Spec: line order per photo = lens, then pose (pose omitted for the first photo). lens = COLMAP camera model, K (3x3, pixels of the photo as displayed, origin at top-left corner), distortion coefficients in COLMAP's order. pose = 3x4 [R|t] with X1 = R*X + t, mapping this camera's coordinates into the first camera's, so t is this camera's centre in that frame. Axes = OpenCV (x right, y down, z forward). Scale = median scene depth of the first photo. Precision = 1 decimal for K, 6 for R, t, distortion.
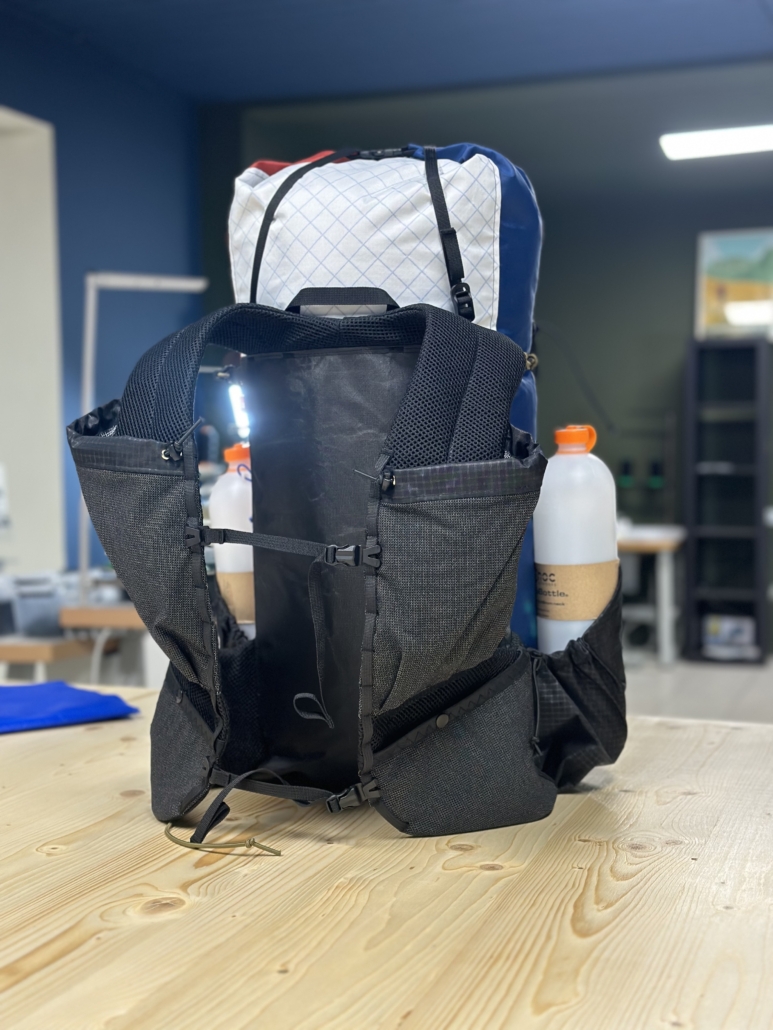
lens RADIAL K [[1421.6, 0, 386.5], [0, 1421.6, 515.0], [0, 0, 1]] dist [0.134698, -0.115675]
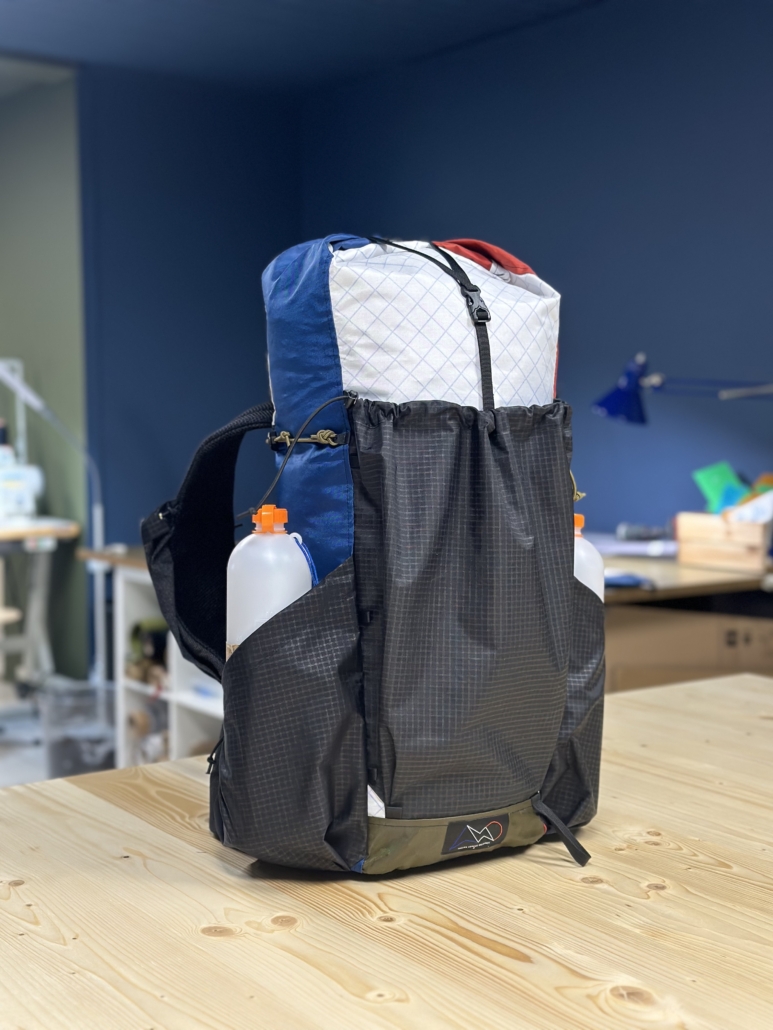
lens RADIAL K [[1421.6, 0, 386.5], [0, 1421.6, 515.0], [0, 0, 1]] dist [0.134698, -0.115675]
pose [[0.565337, -0.045686, 0.823594, -1.120388], [0.023214, 0.998951, 0.039479, -0.125894], [-0.824533, -0.003200, 0.565804, 0.557848]]
